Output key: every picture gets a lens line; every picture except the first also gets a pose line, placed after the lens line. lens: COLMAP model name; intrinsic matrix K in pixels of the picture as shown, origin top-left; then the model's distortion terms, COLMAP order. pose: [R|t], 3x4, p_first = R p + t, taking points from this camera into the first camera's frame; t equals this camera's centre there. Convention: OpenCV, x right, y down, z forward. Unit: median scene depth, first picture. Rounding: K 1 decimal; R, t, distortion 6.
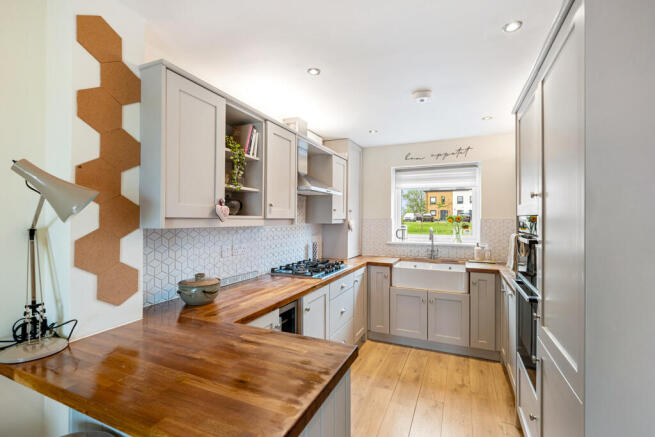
lens RADIAL K [[296.7, 0, 328.1], [0, 296.7, 219.1], [0, 0, 1]] dist [0.000495, 0.000106]
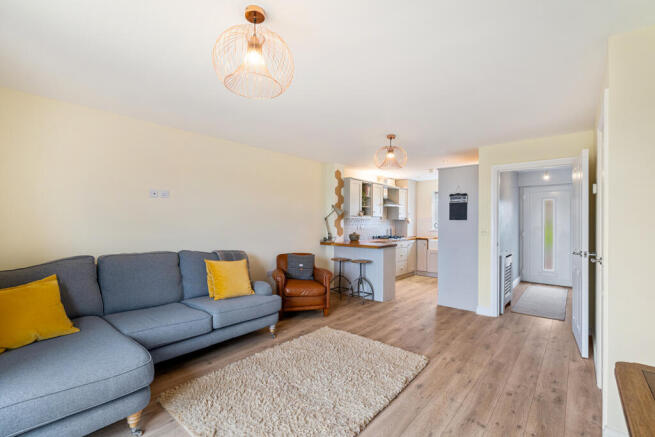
lens RADIAL K [[296.7, 0, 324.6], [0, 296.7, 223.0], [0, 0, 1]] dist [0.000495, 0.000106]
pose [[0.957662, 0.002101, -0.287888, 0.144429], [-0.003131, 0.999990, -0.003116, 0.057640], [0.287879, 0.003886, 0.957659, -1.546665]]
